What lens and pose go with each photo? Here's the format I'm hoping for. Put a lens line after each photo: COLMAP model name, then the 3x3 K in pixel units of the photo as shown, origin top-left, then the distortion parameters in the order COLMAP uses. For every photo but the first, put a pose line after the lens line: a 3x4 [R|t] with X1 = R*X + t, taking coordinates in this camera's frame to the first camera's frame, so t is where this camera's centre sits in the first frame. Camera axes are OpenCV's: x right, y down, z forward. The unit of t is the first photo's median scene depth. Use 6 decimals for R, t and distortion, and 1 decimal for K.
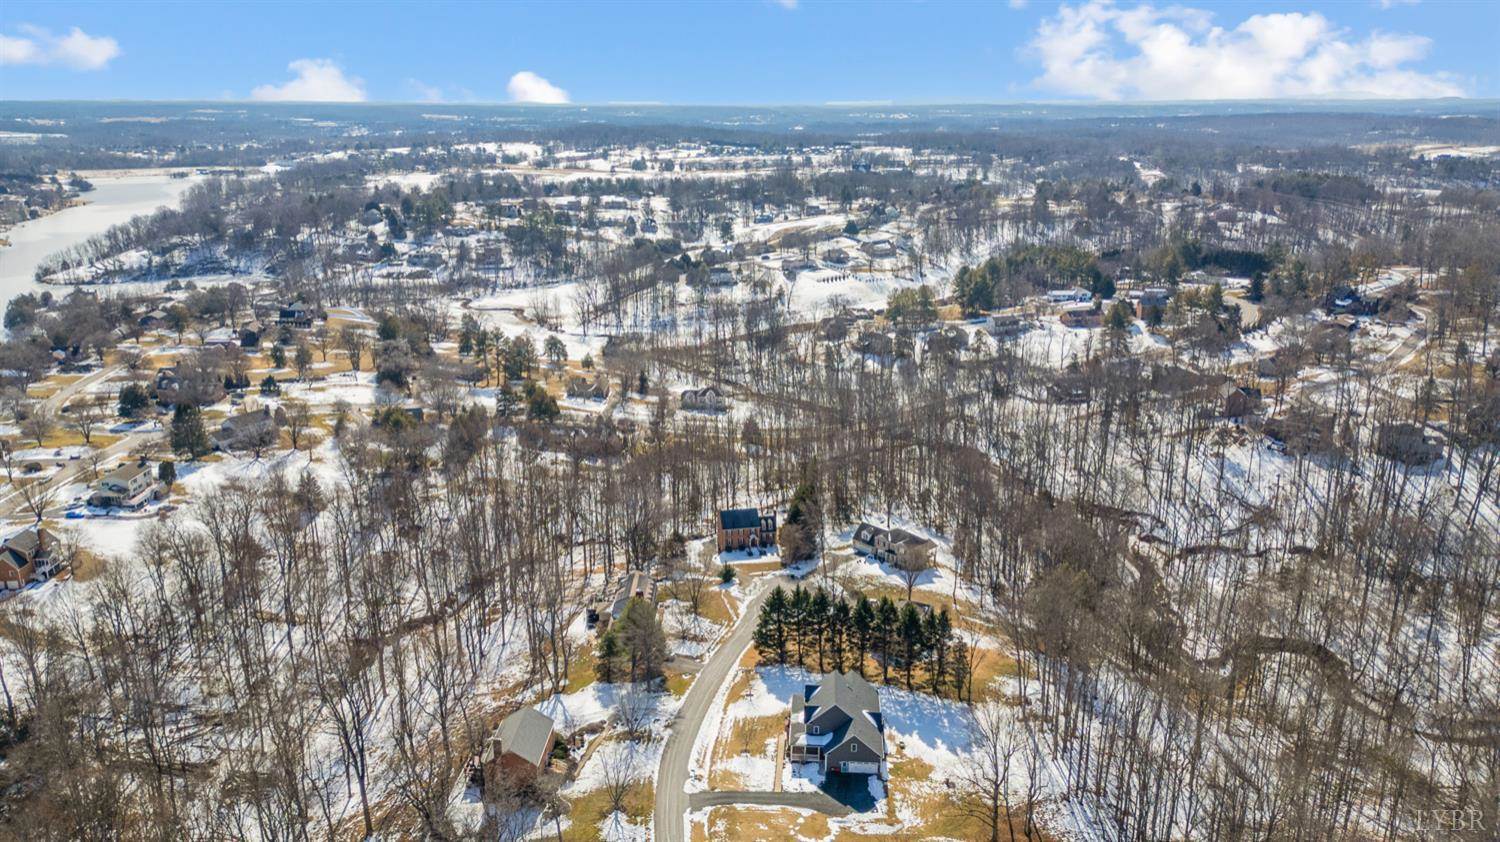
lens RADIAL K [[1033.6, 0, 750.0], [0, 1033.6, 421.0], [0, 0, 1]] dist [0.050044, -0.056522]
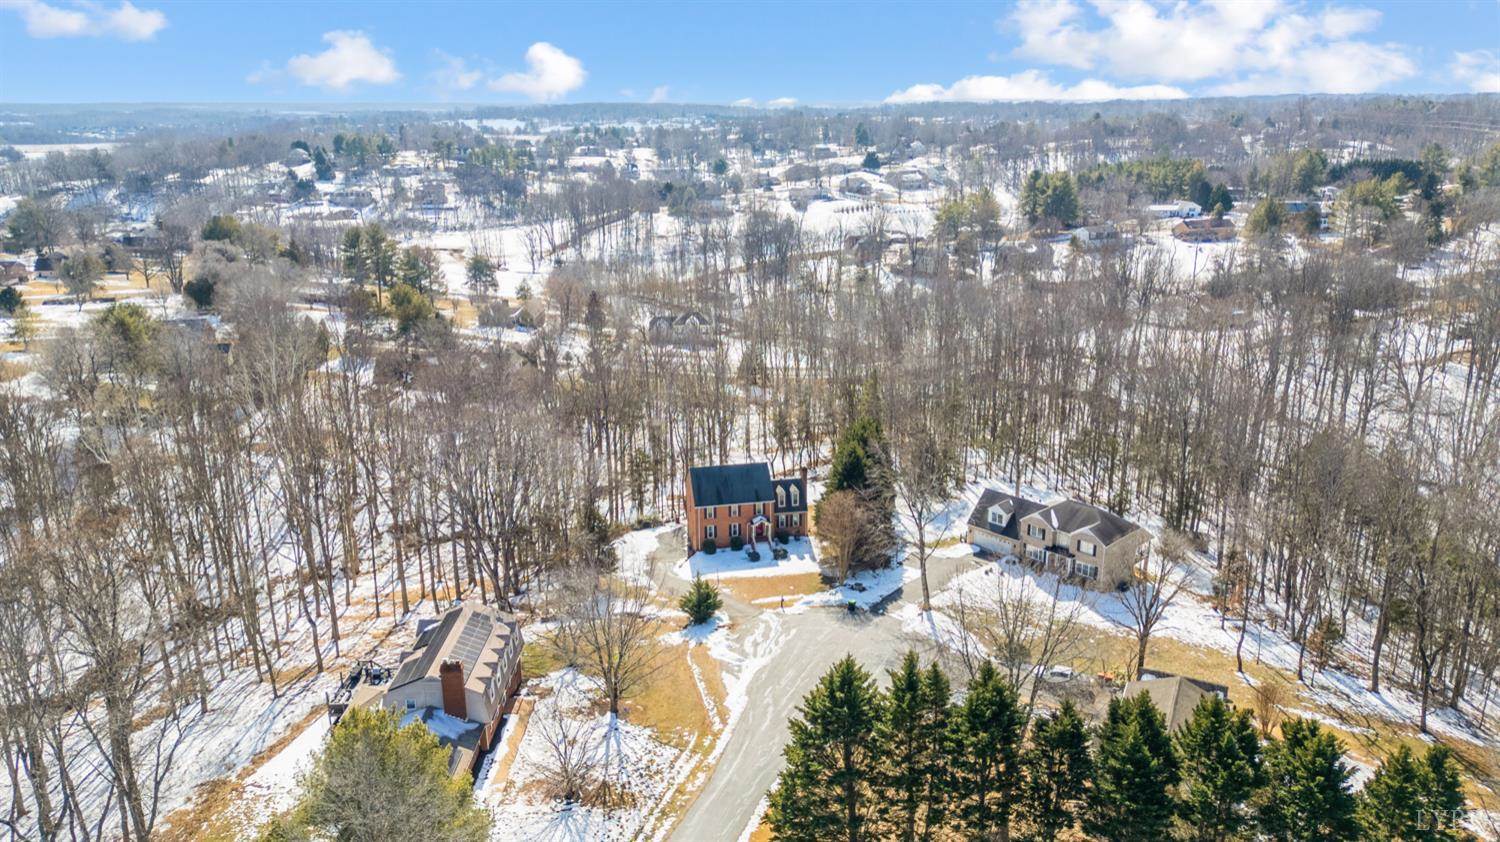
lens RADIAL K [[1033.6, 0, 750.0], [0, 1033.6, 421.0], [0, 0, 1]] dist [0.050044, -0.056522]
pose [[0.999971, -0.007606, -0.000297, -0.000737], [0.007605, 0.999967, -0.002718, 0.046611], [0.000318, 0.002716, 0.999996, 0.362370]]
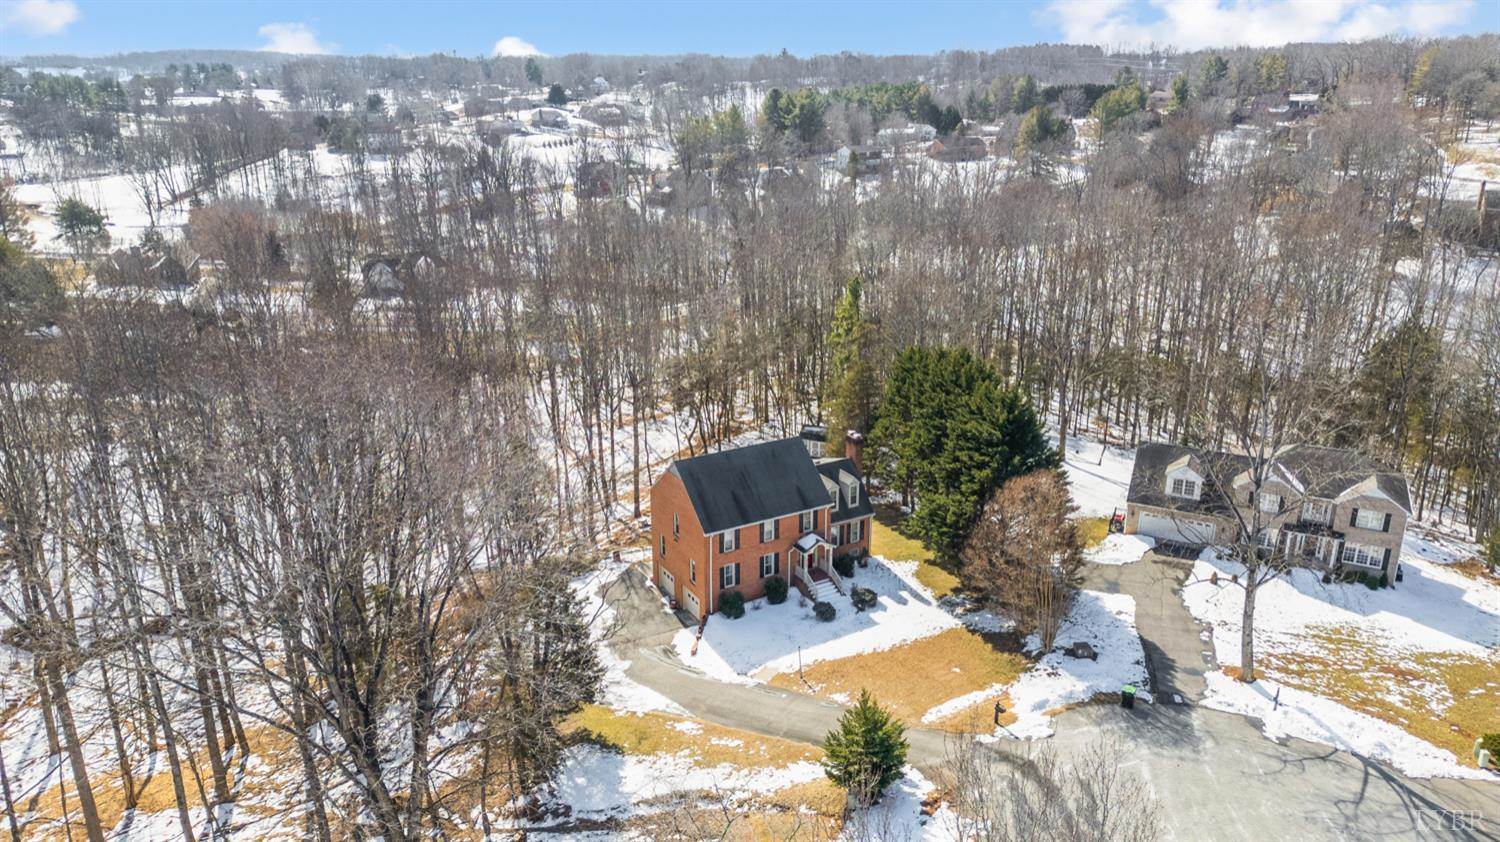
lens RADIAL K [[1033.6, 0, 750.0], [0, 1033.6, 421.0], [0, 0, 1]] dist [0.050044, -0.056522]
pose [[0.943012, -0.107304, 0.314984, -0.064099], [0.097520, 0.994137, 0.046708, 0.046721], [-0.318149, -0.013329, 0.947947, 0.526368]]
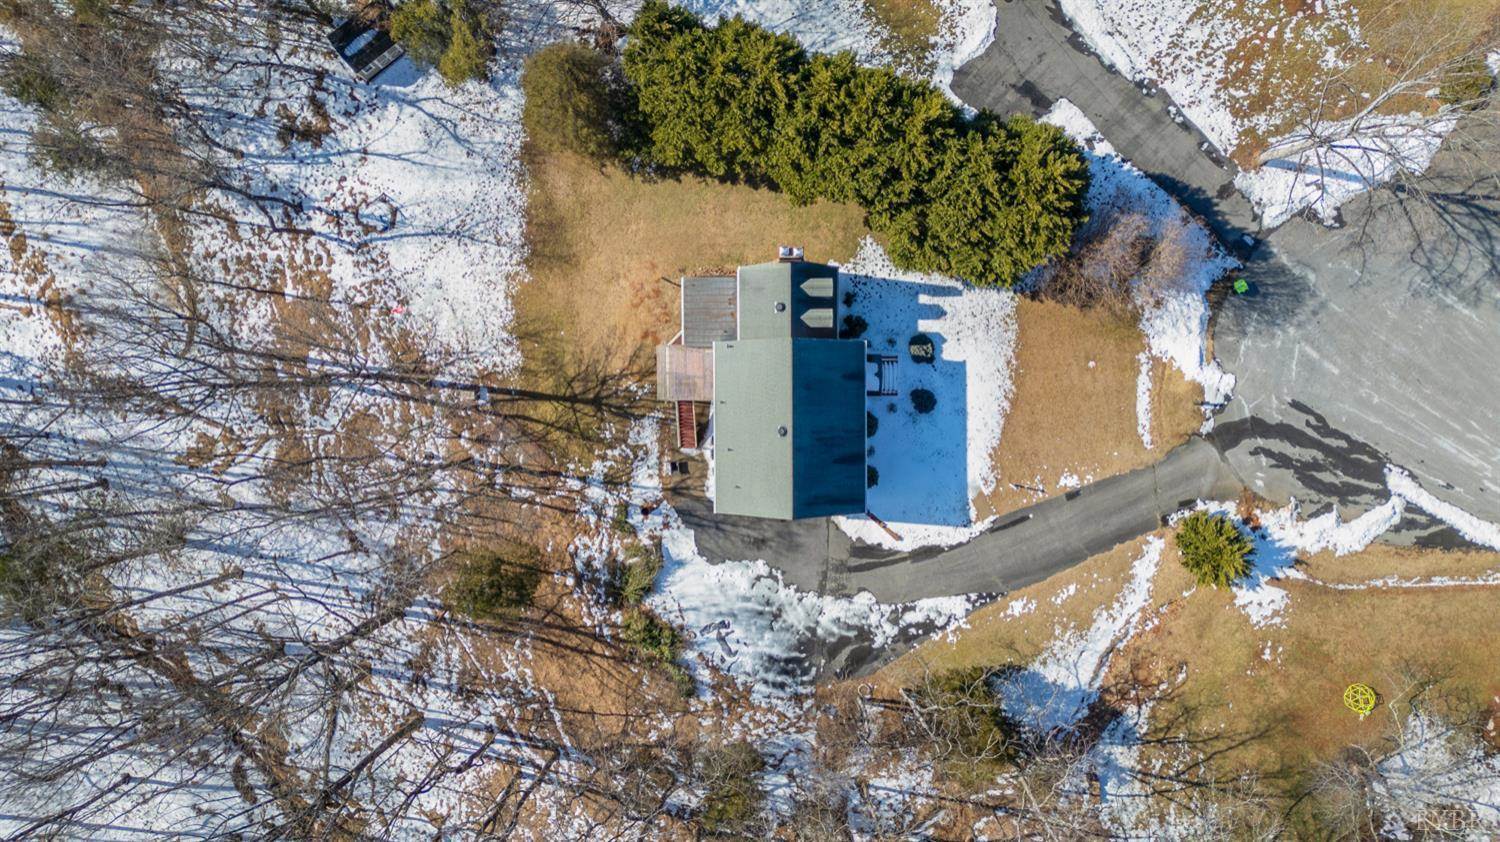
lens RADIAL K [[1033.6, 0, 750.0], [0, 1033.6, 421.0], [0, 0, 1]] dist [0.050044, -0.056522]
pose [[0.178036, -0.983813, -0.020383, -0.004725], [0.305826, 0.035632, 0.951420, -0.082298], [-0.935293, -0.175621, 0.307219, 0.663150]]
